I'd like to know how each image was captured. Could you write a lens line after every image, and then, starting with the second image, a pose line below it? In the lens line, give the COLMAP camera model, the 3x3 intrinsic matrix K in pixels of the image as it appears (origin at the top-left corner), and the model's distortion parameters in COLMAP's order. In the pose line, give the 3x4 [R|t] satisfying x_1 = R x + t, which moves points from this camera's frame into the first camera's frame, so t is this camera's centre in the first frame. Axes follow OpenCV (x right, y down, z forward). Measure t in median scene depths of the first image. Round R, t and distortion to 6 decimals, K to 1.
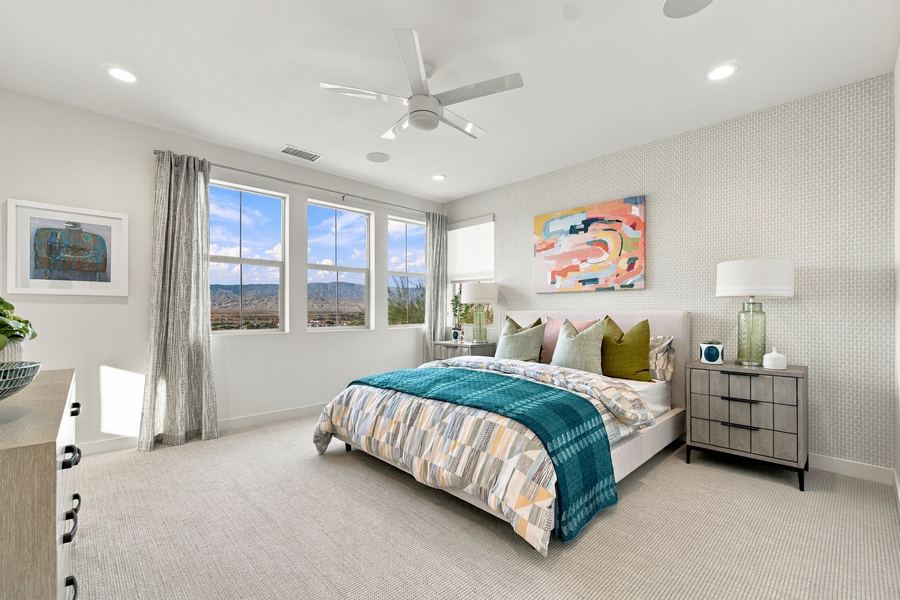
lens RADIAL K [[397.5, 0, 445.7], [0, 397.5, 311.5], [0, 0, 1]] dist [-0.001541, -0.000453]
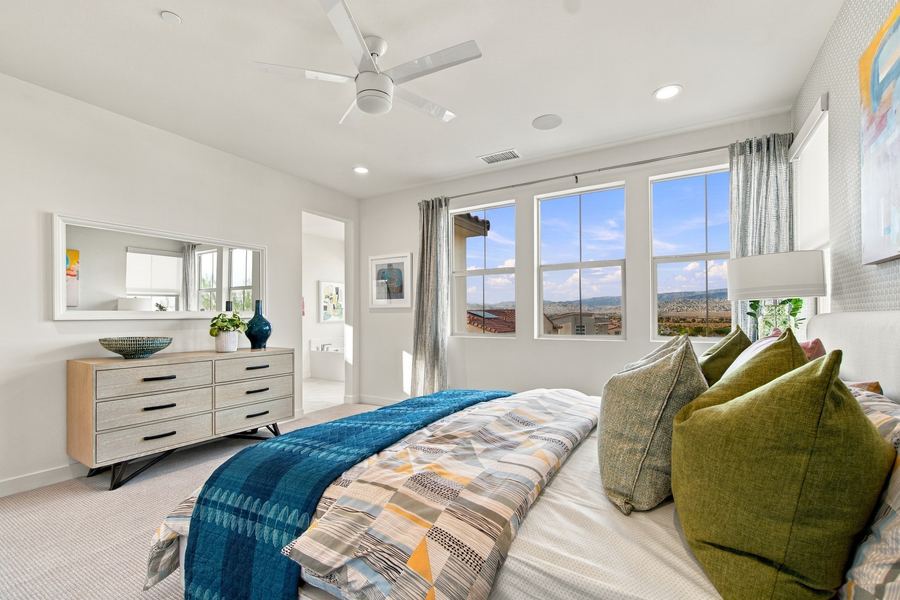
lens RADIAL K [[403.2, 0, 448.7], [0, 403.2, 317.1], [0, 0, 1]] dist [-0.000050, -0.000076]
pose [[0.251421, -0.002108, -0.967876, 0.700198], [0.003042, 0.999994, -0.001388, 0.000404], [0.967873, -0.002595, 0.251426, 0.768388]]
